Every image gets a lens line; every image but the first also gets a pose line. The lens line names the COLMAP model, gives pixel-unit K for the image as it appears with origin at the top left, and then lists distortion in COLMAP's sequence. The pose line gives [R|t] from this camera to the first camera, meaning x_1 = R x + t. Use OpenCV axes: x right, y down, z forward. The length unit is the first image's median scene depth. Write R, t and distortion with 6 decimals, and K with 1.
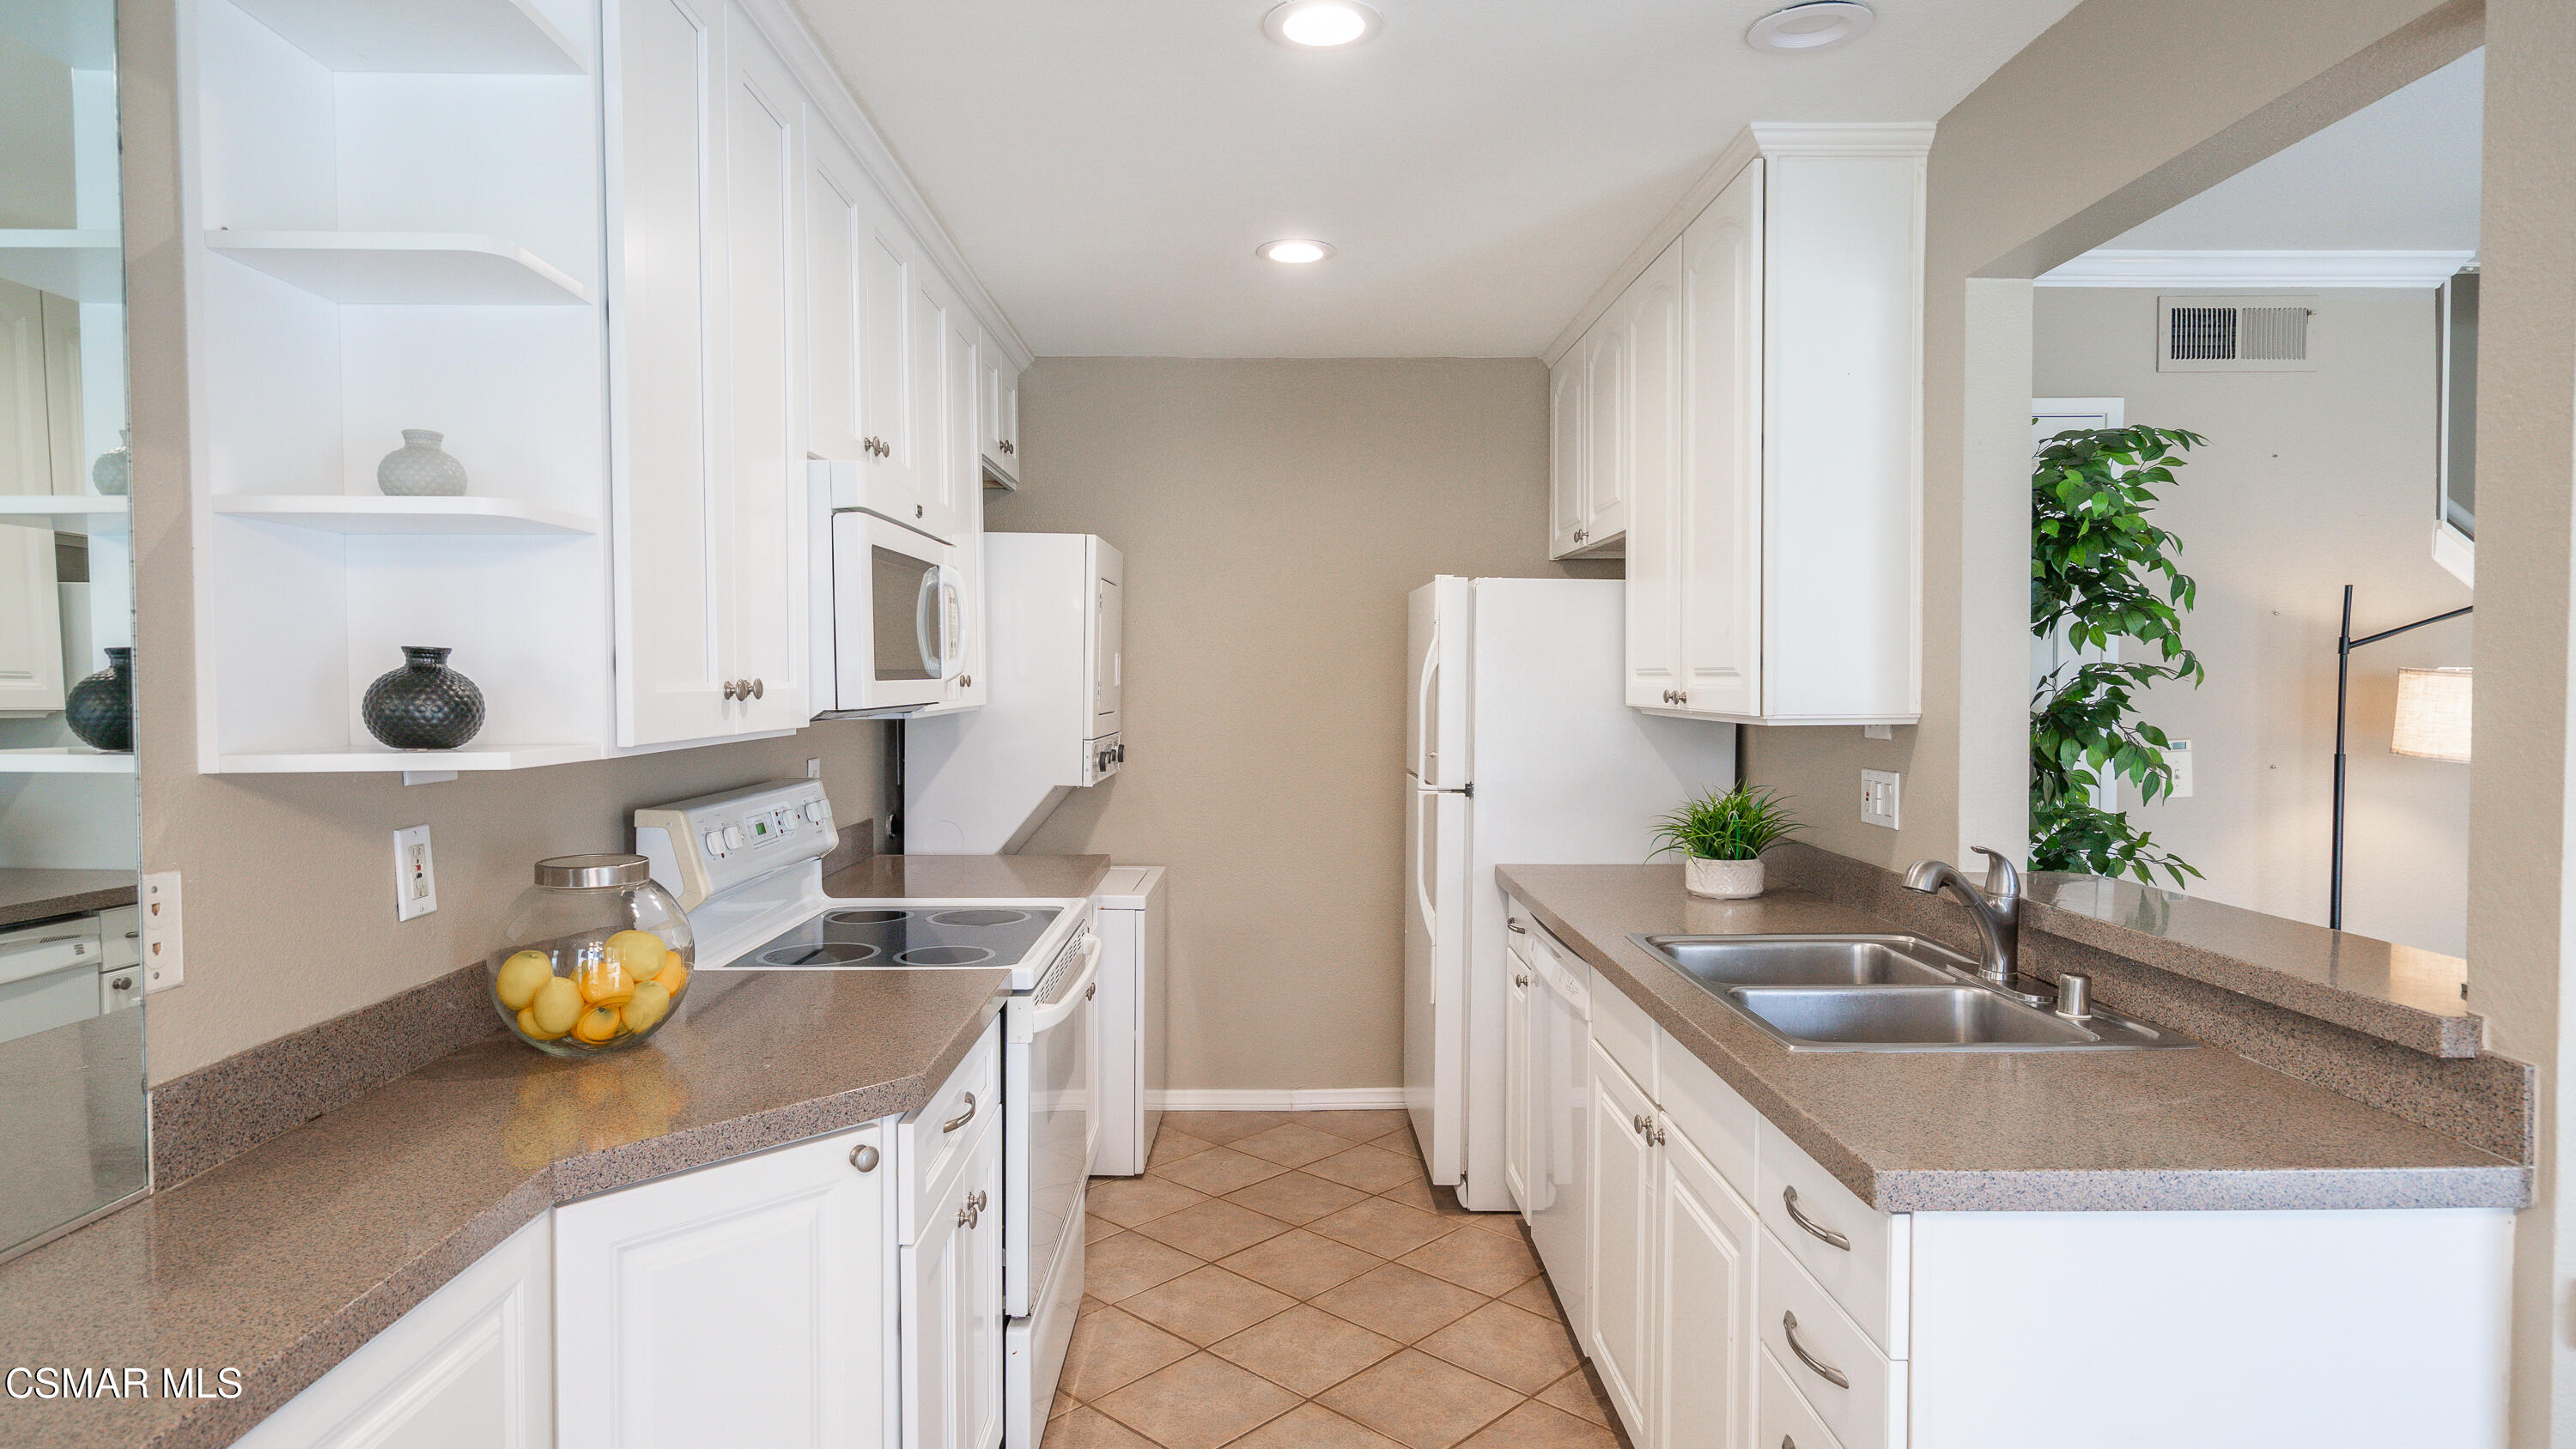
lens RADIAL K [[1411.9, 0, 1290.7], [0, 1411.9, 722.0], [0, 0, 1]] dist [0.005914, 0.000615]
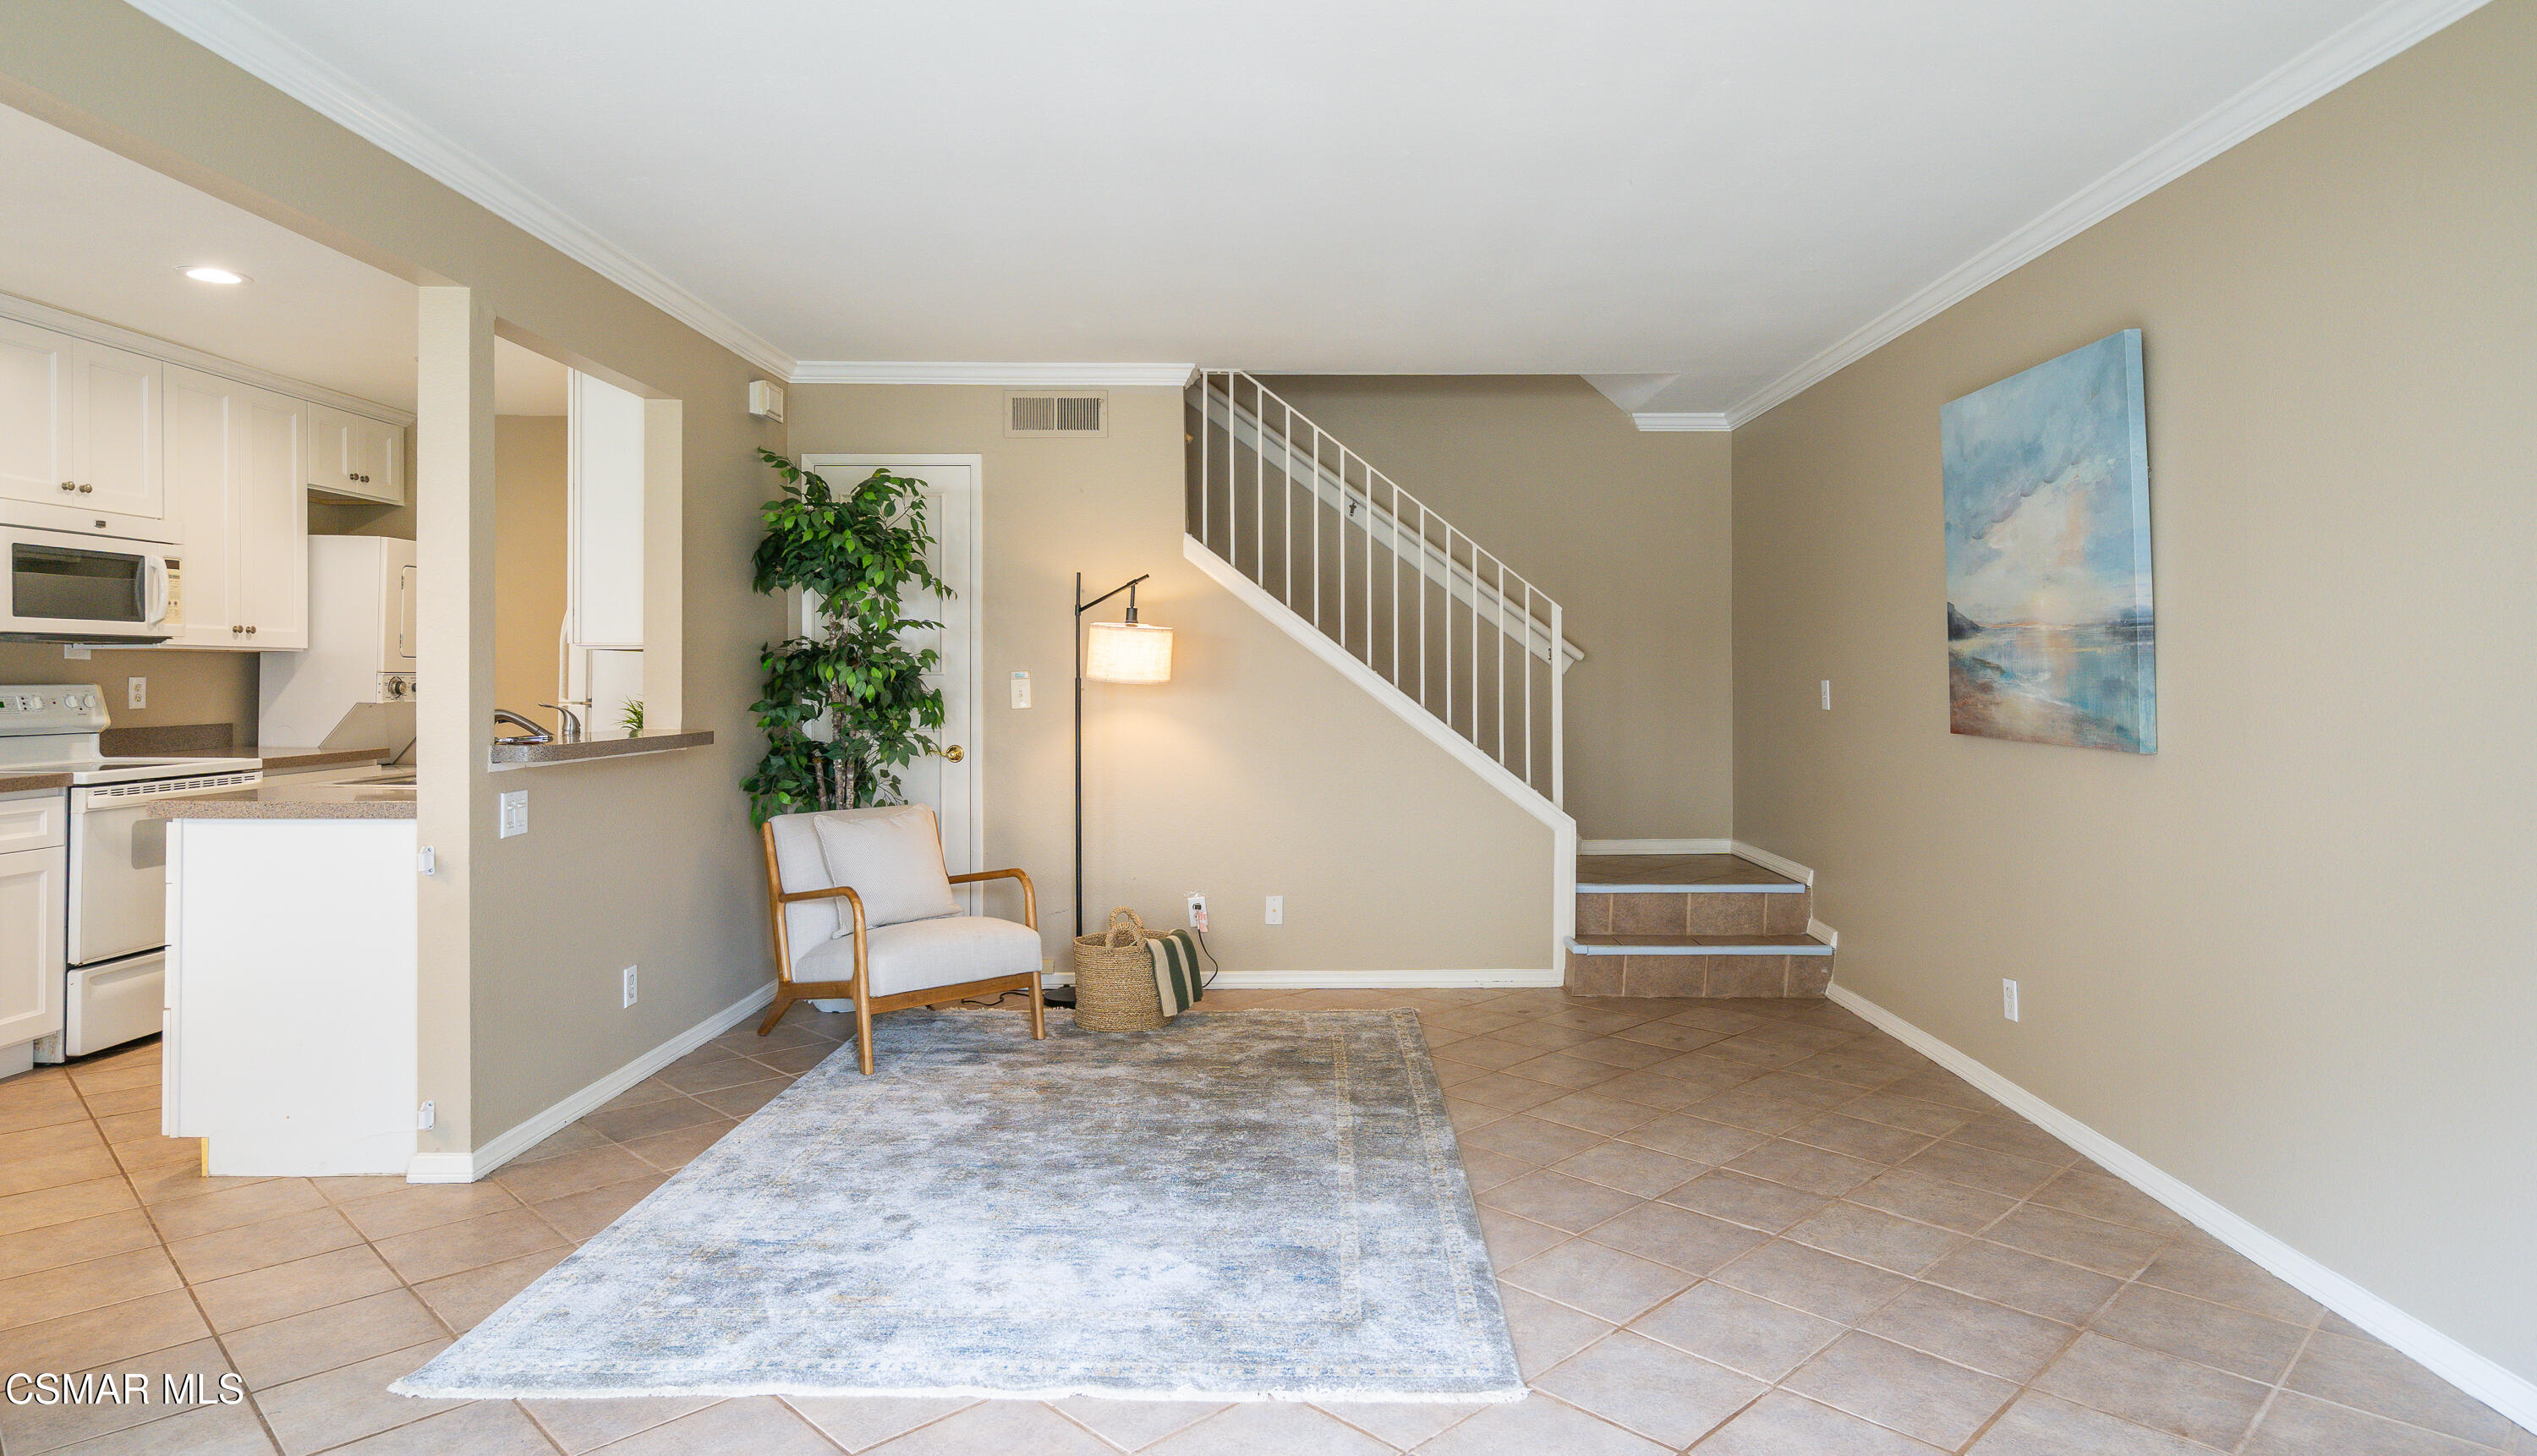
lens RADIAL K [[1447.7, 0, 1343.7], [0, 1447.7, 673.6], [0, 0, 1]] dist [0.005419, 0.000438]
pose [[0.999972, 0.005645, -0.004967, 1.055438], [-0.005804, 0.999453, -0.032567, 0.070035], [0.004780, 0.032595, 0.999457, -0.639861]]
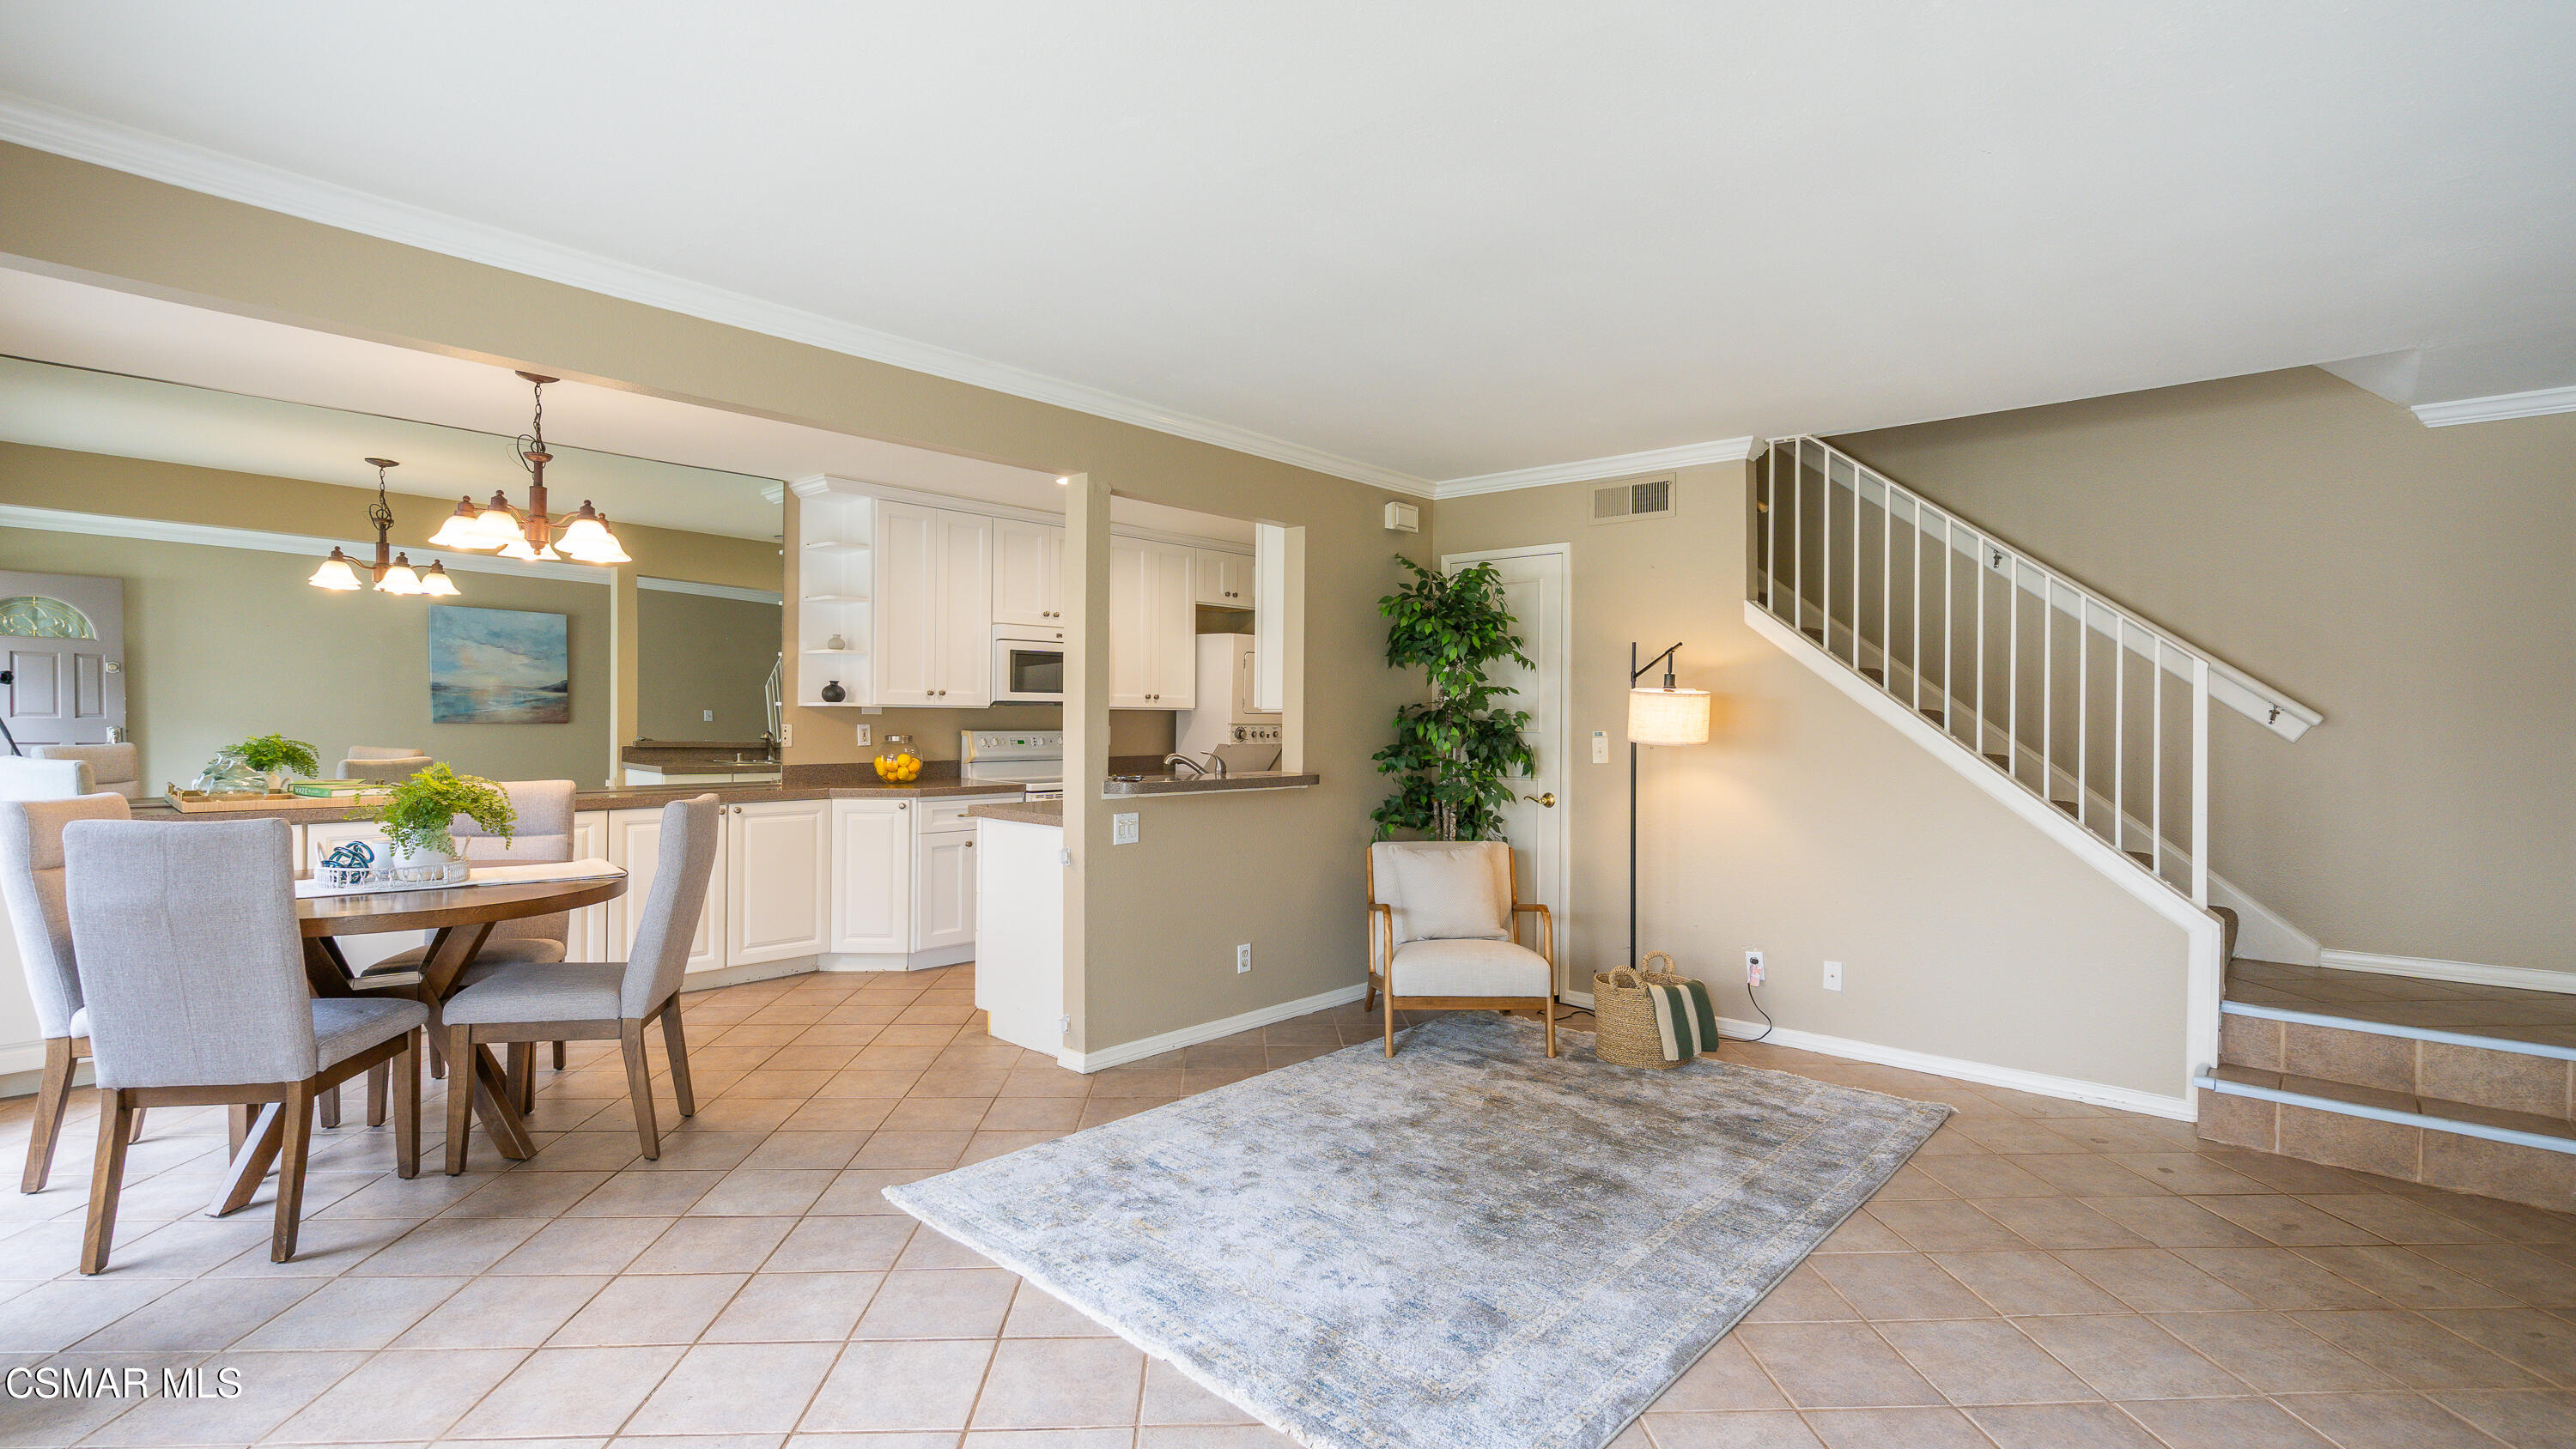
lens RADIAL K [[1184.2, 0, 1277.9], [0, 1184.2, 721.3], [0, 0, 1]] dist [-0.005476, -0.000155]
pose [[0.724938, 0.016764, -0.688610, 1.444461], [-0.035175, 0.999300, -0.012703, 0.036452], [0.687915, 0.033431, 0.725021, -0.378354]]
